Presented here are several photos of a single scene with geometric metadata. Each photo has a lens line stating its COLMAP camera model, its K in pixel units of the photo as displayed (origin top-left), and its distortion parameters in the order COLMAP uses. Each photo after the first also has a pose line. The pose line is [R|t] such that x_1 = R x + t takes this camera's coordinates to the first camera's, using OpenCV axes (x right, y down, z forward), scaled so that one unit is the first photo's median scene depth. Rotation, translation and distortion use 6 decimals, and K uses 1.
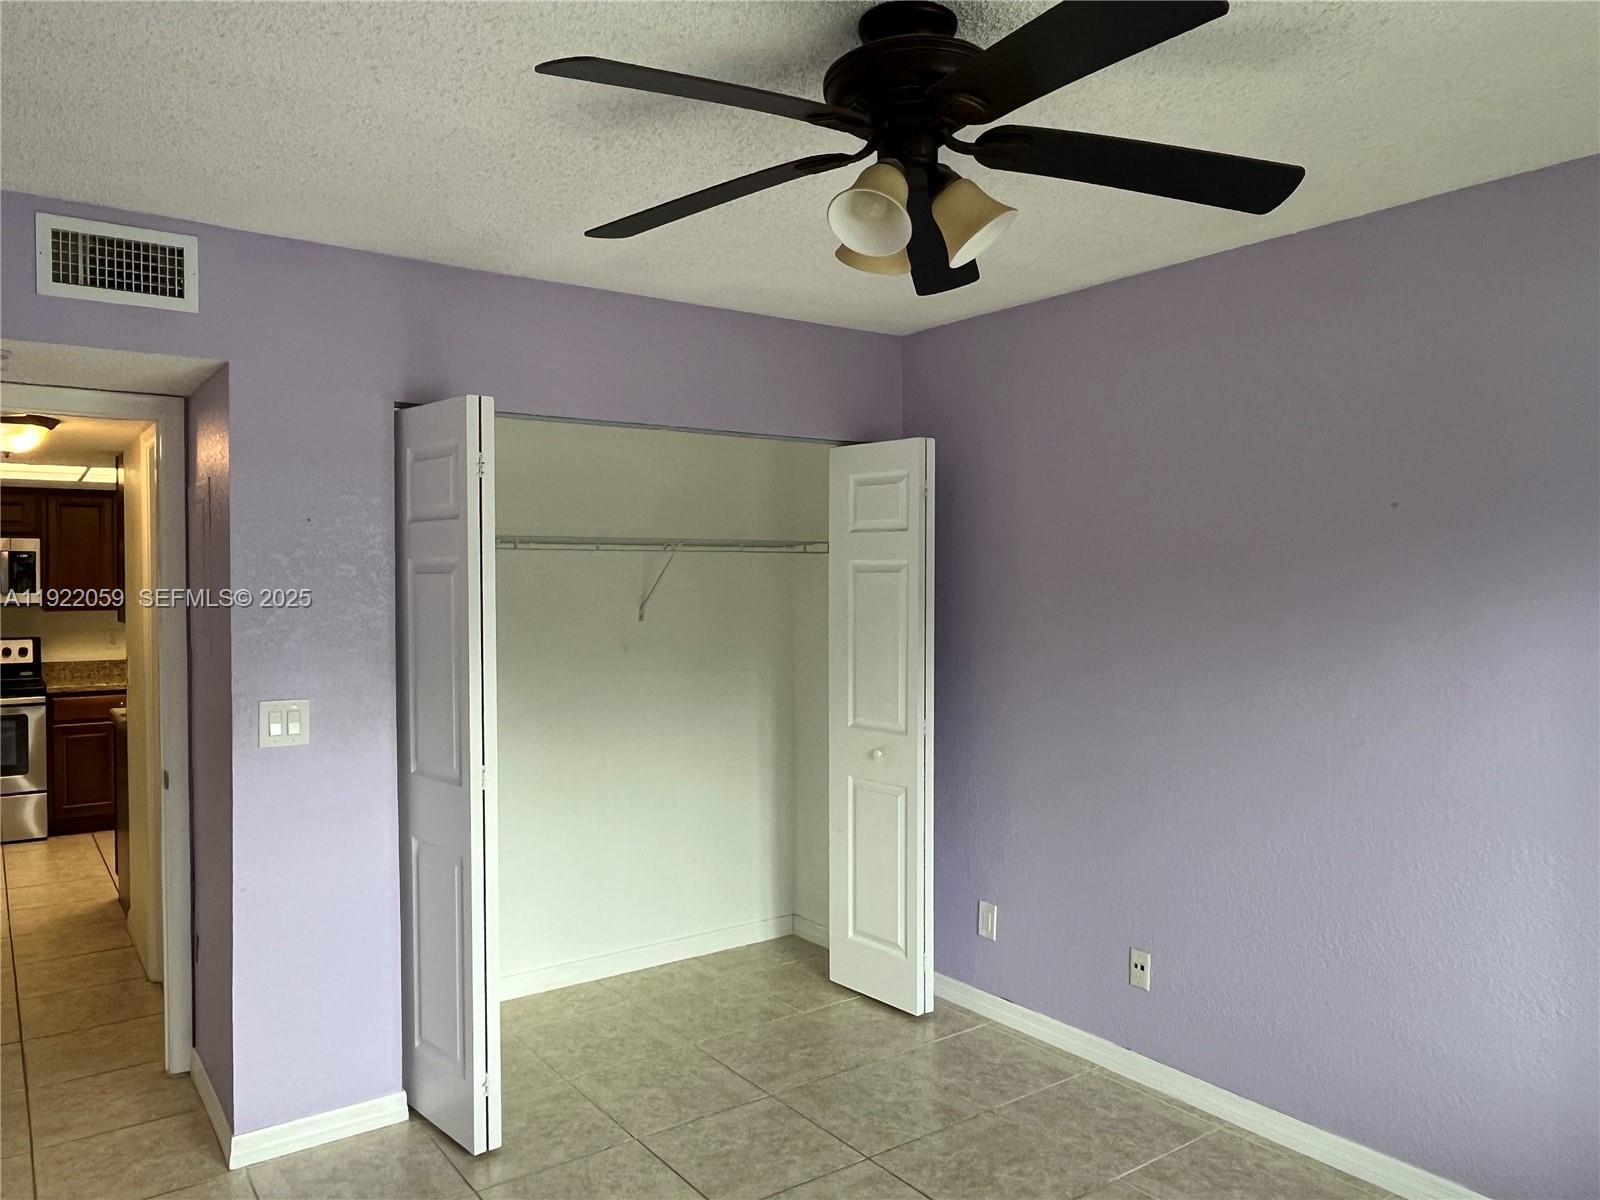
lens RADIAL K [[1123.0, 0, 799.7], [0, 1123.0, 599.8], [0, 0, 1]] dist [0.001085, 0.000022]
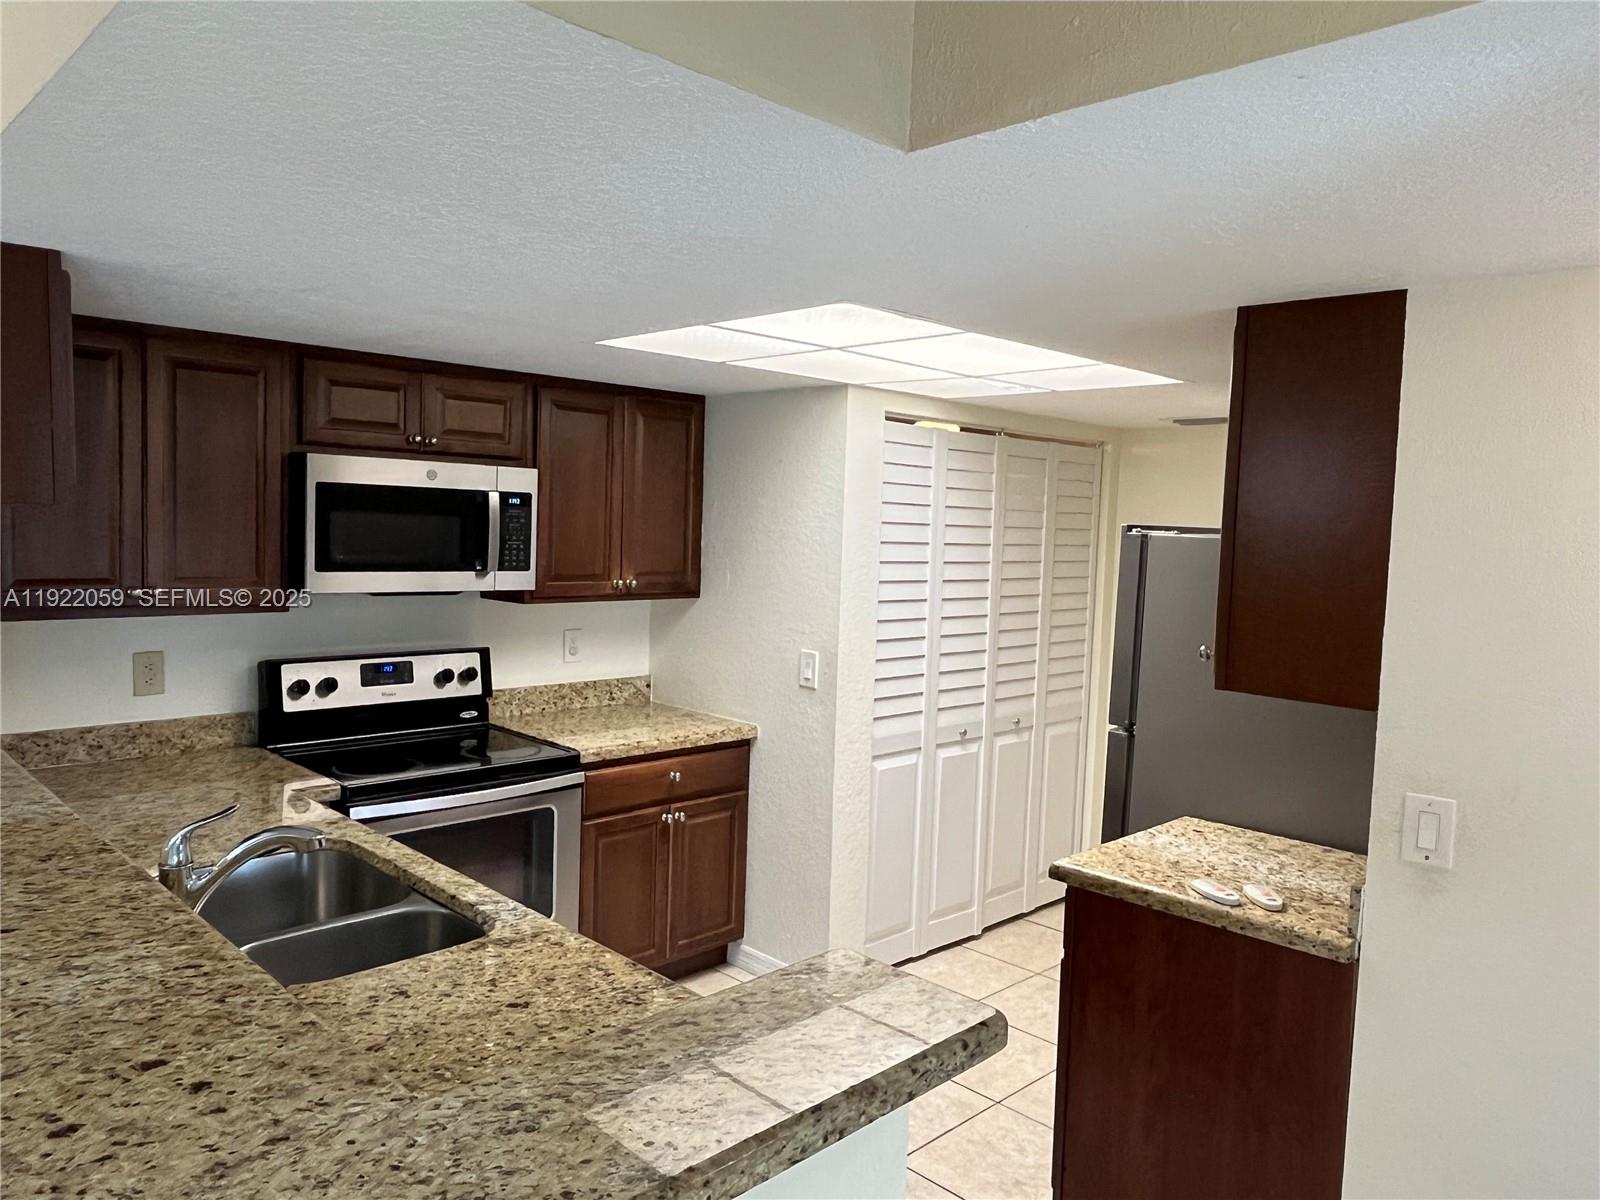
lens RADIAL K [[1123.0, 0, 789.9], [0, 1123.0, 596.3], [0, 0, 1]] dist [0.001085, 0.000022]
pose [[0.988712, 0.024124, 0.147874, -0.633604], [-0.032364, 0.998039, 0.053570, -0.026753], [-0.146292, -0.057751, 0.987554, 0.452435]]
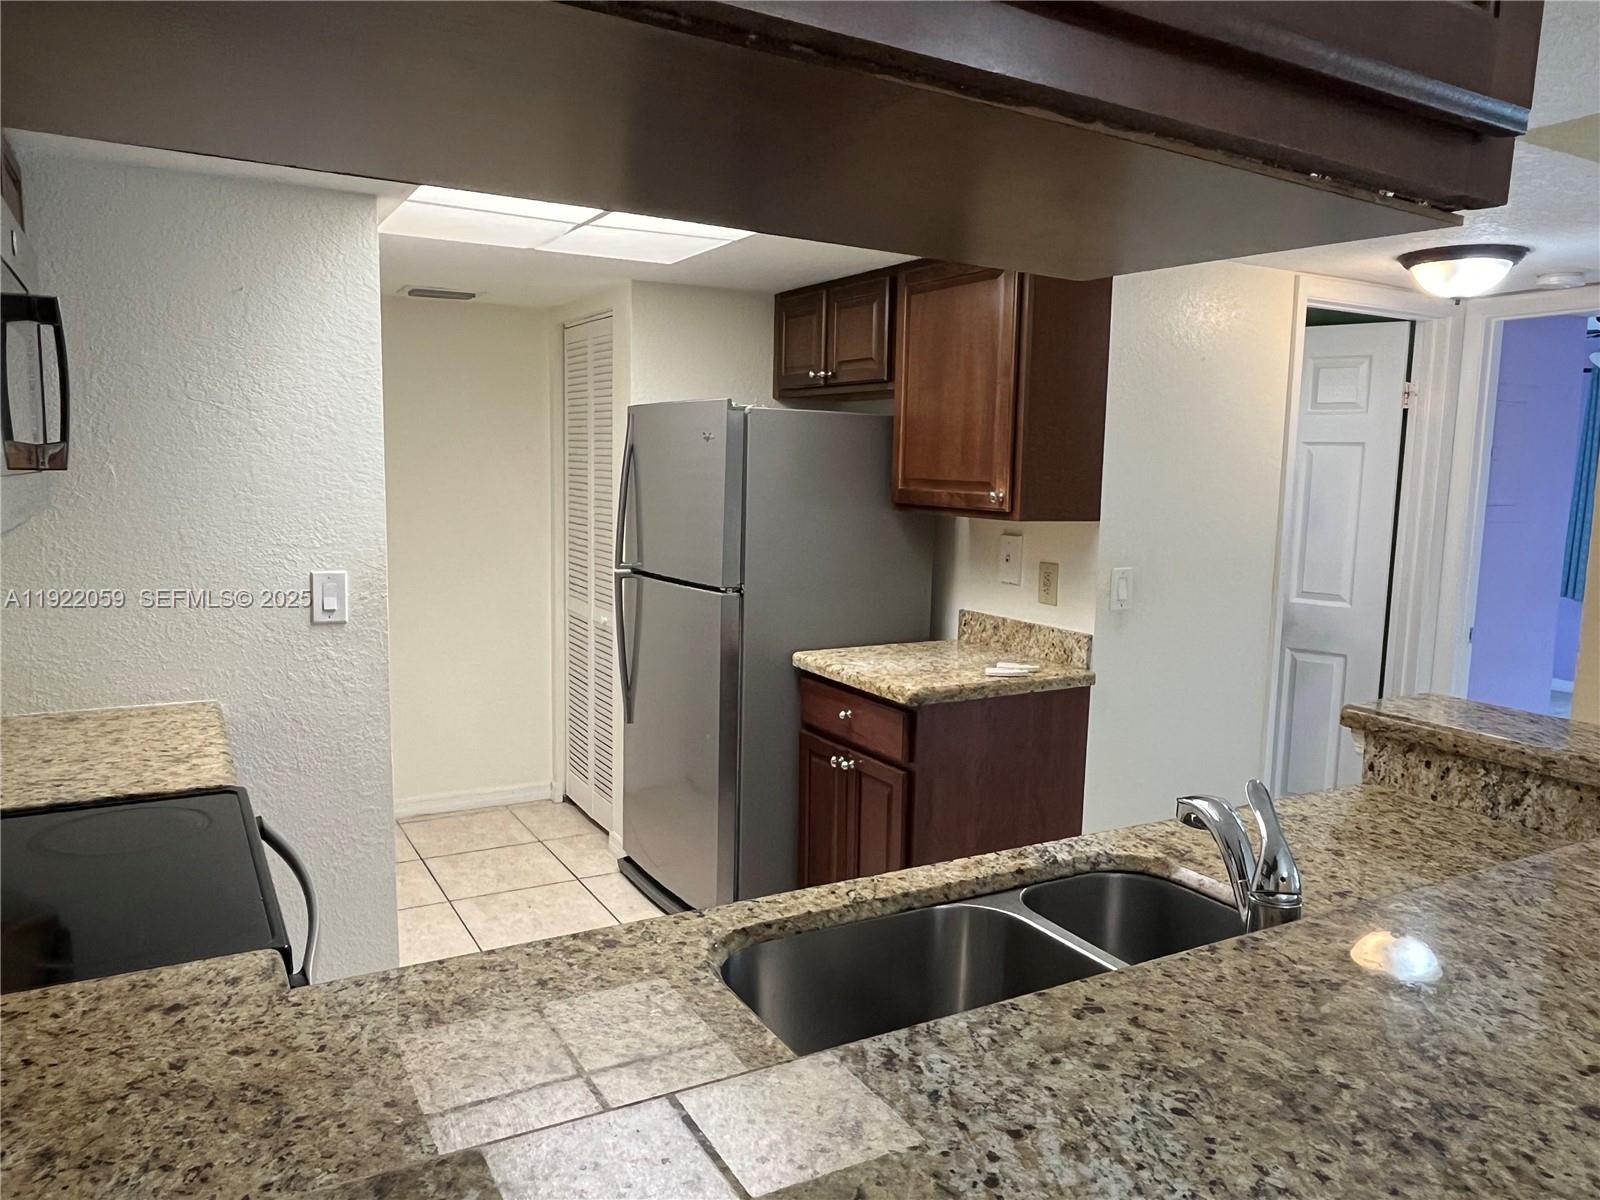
lens RADIAL K [[1123.0, 0, 789.8], [0, 1123.0, 604.4], [0, 0, 1]] dist [0.001085, 0.000022]
pose [[0.121910, -0.121051, 0.985132, -1.028059], [-0.002117, 0.992501, 0.122218, 0.001382], [-0.992539, -0.016985, 0.120740, 0.938643]]
